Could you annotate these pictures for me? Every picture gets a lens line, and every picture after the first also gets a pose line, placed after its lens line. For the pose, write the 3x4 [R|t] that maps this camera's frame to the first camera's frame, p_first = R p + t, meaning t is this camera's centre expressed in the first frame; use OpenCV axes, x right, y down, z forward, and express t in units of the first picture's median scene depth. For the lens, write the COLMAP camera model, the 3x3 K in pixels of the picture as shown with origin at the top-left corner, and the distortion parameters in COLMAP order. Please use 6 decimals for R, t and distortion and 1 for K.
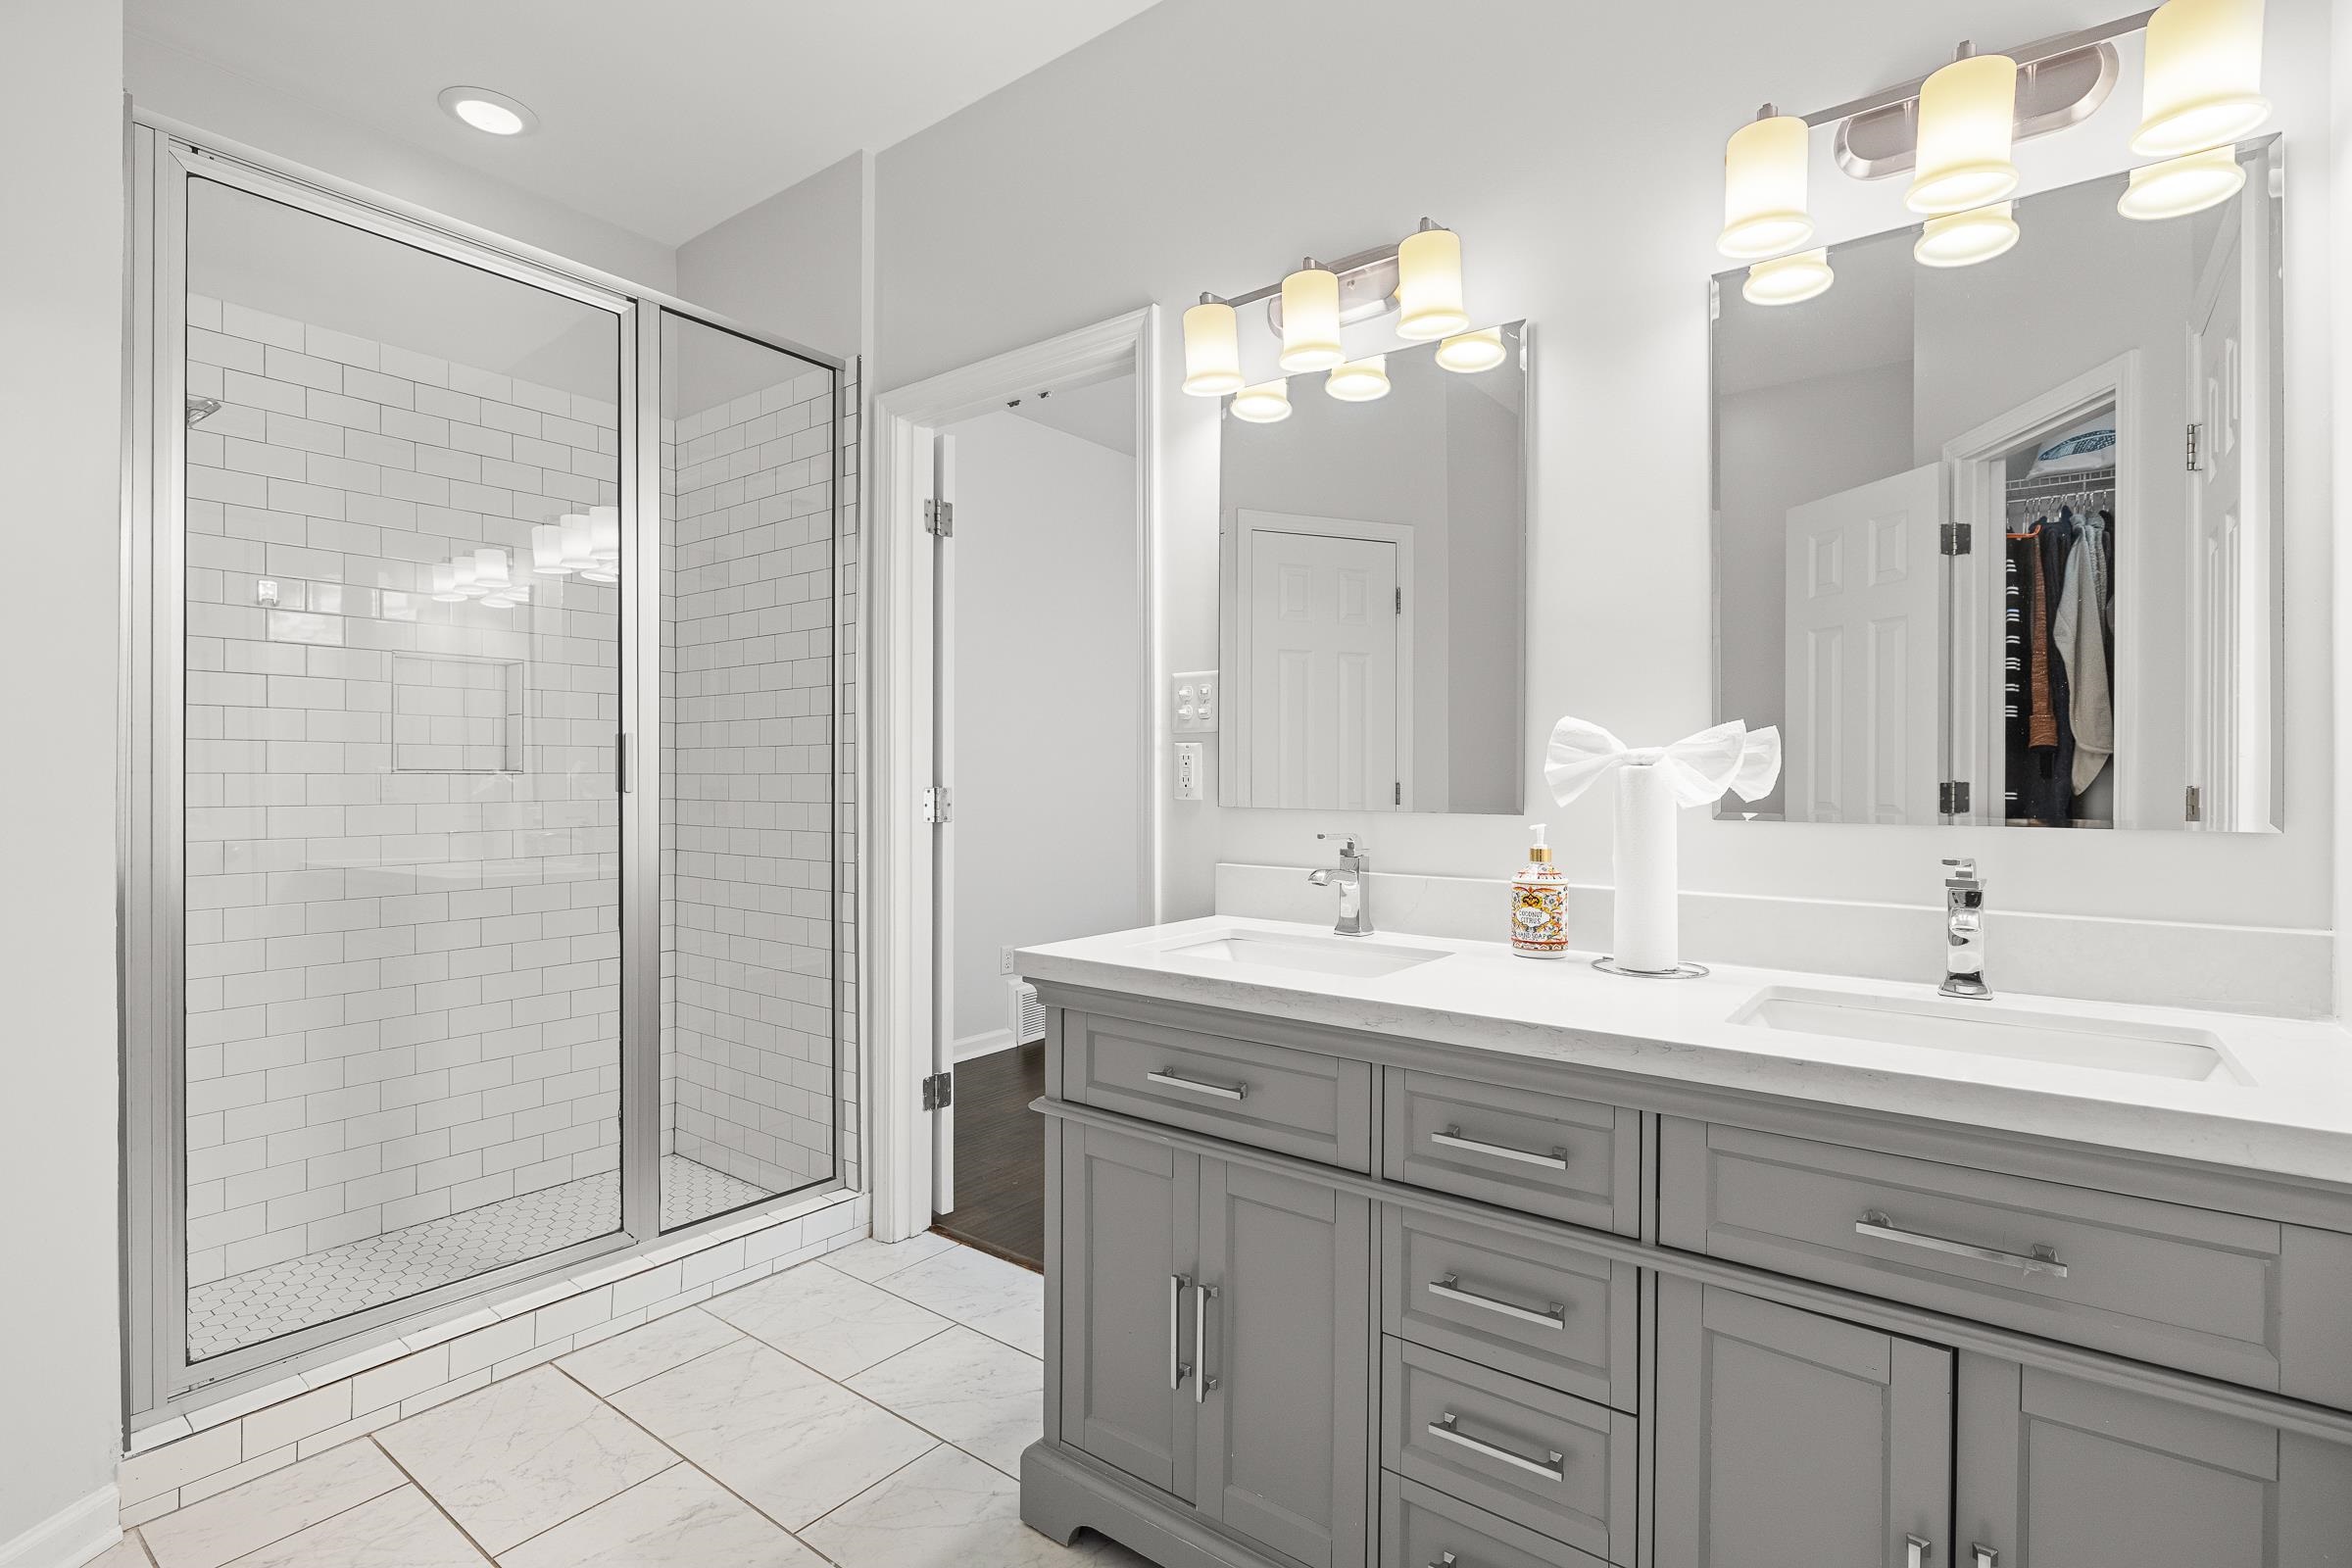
lens RADIAL K [[1148.6, 0, 1175.8], [0, 1148.6, 763.1], [0, 0, 1]] dist [0.021891, -0.000512]
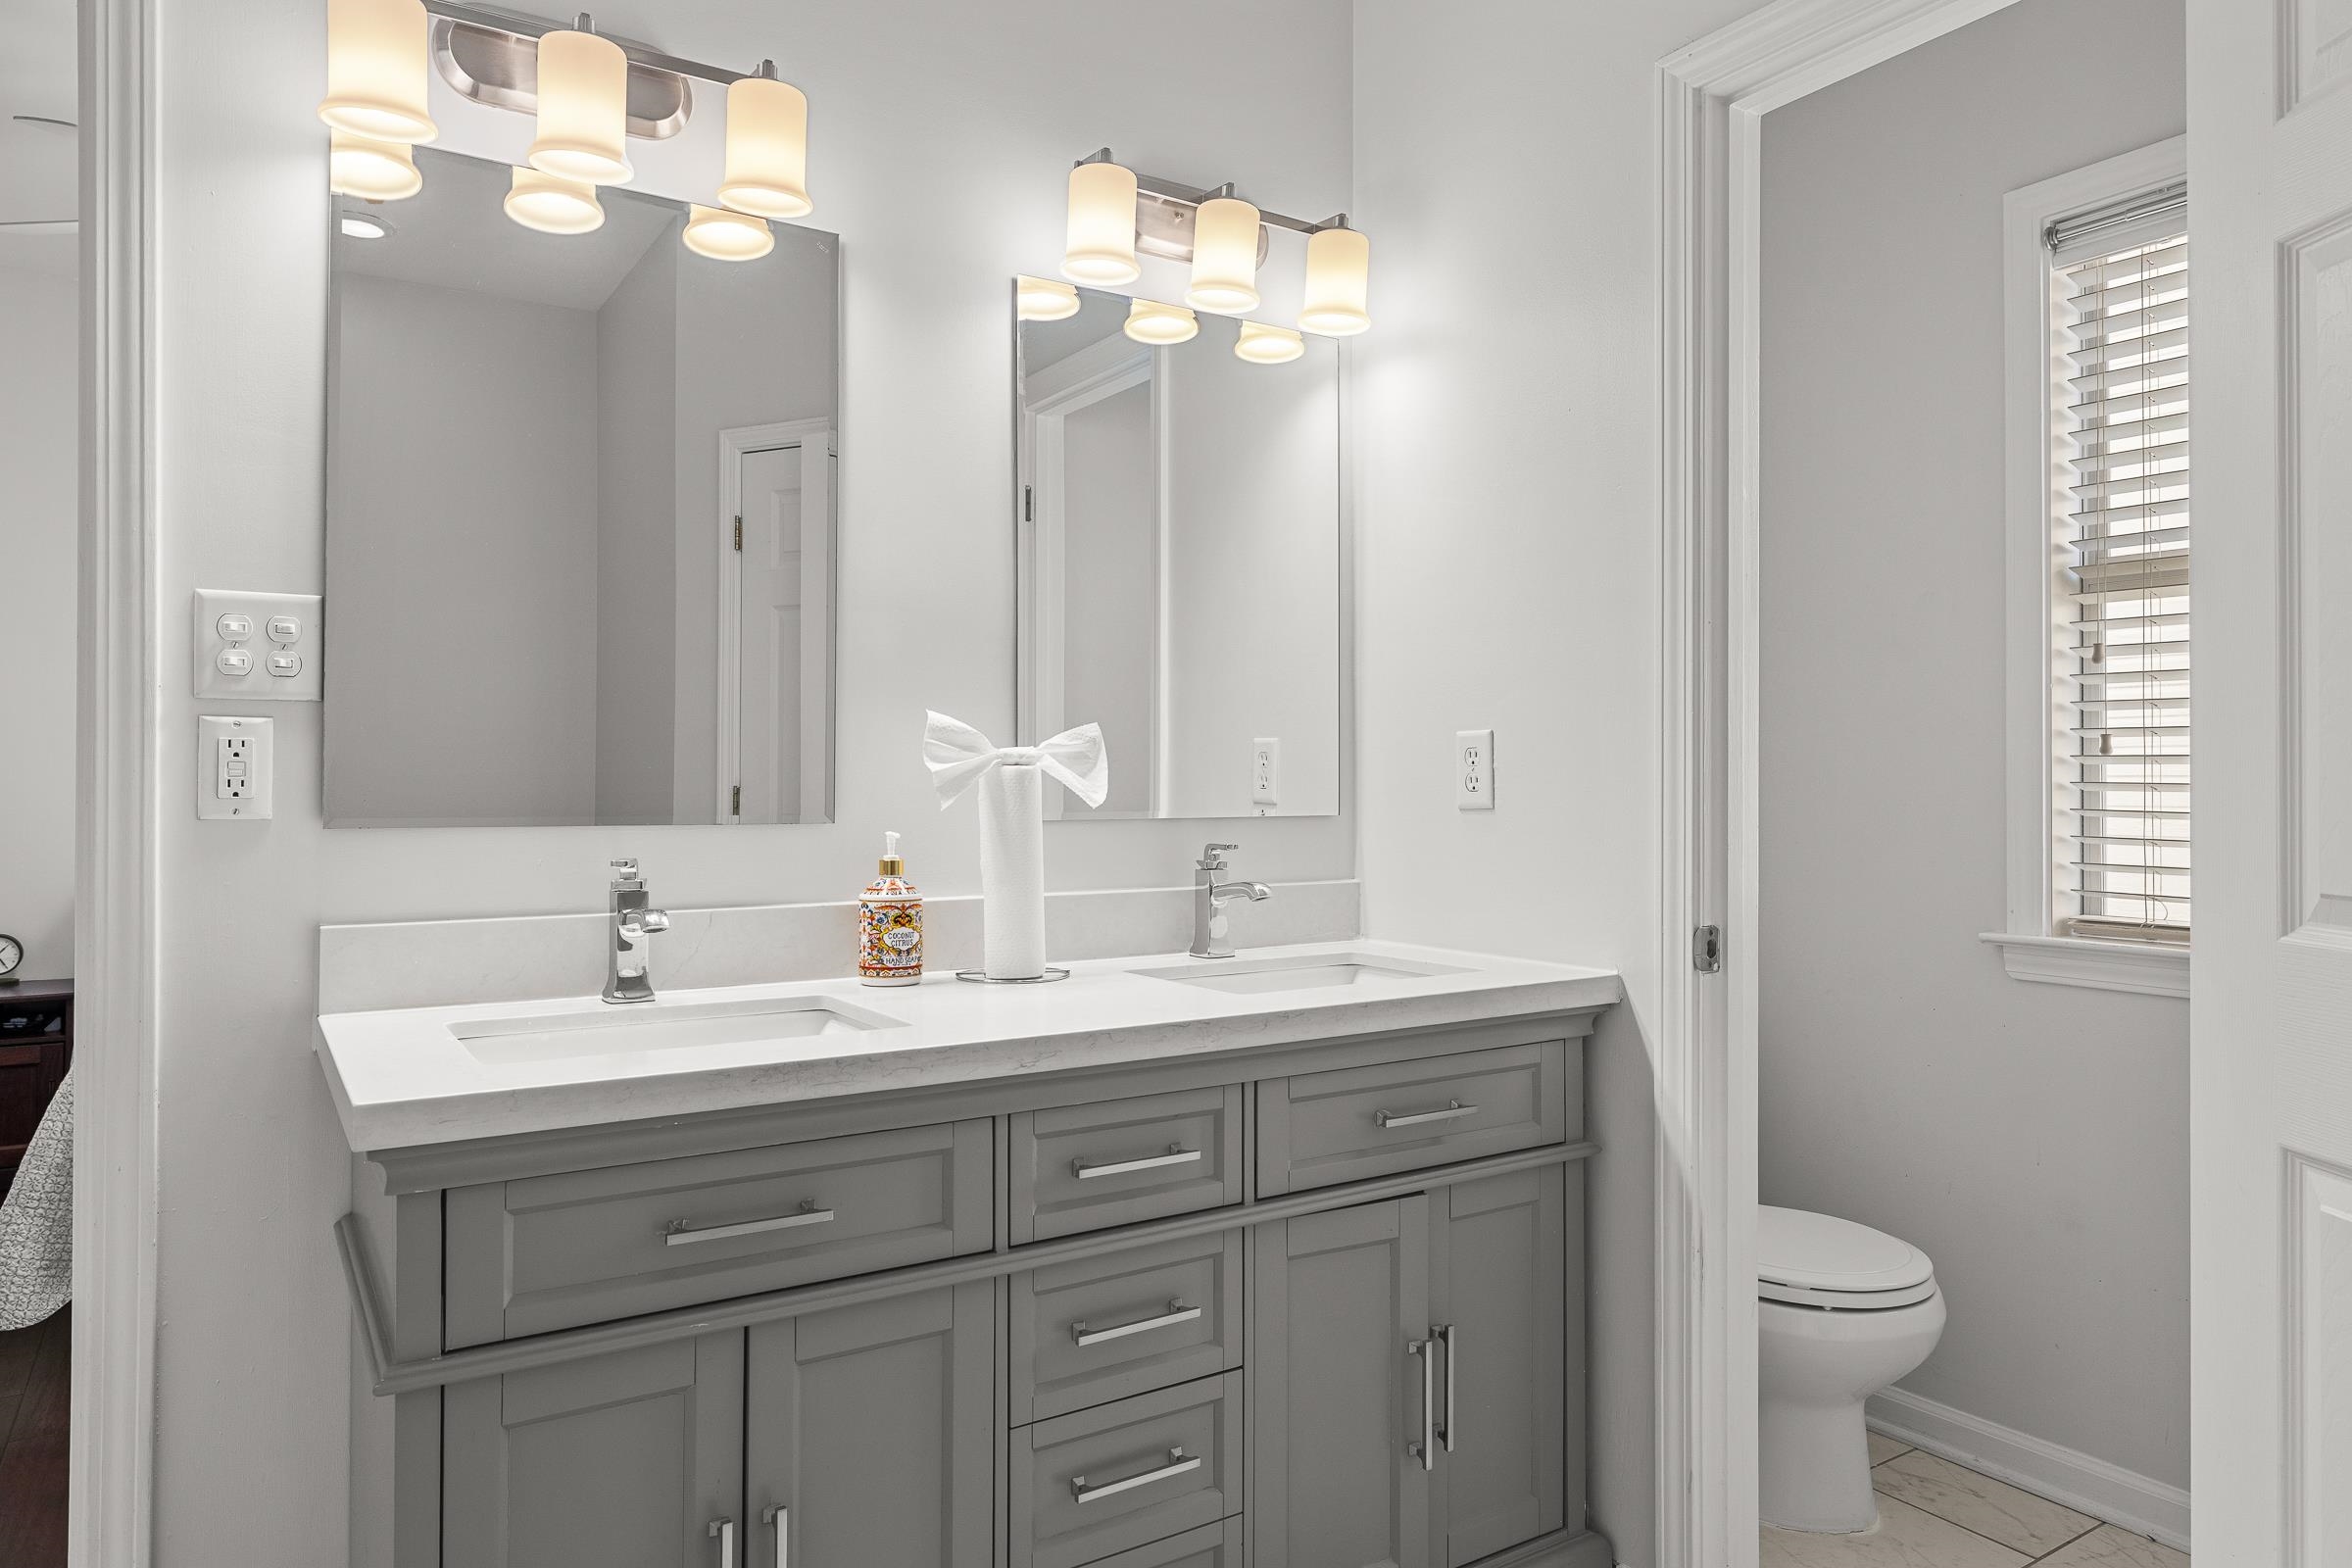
lens RADIAL K [[1380.6, 0, 1171.7], [0, 1380.6, 789.1], [0, 0, 1]] dist [-0.020697, 0.000211]
pose [[0.319306, -0.010736, 0.947591, -0.604450], [-0.011710, 0.999815, 0.015274, 0.002156], [-0.947579, -0.015973, 0.319121, 0.466058]]
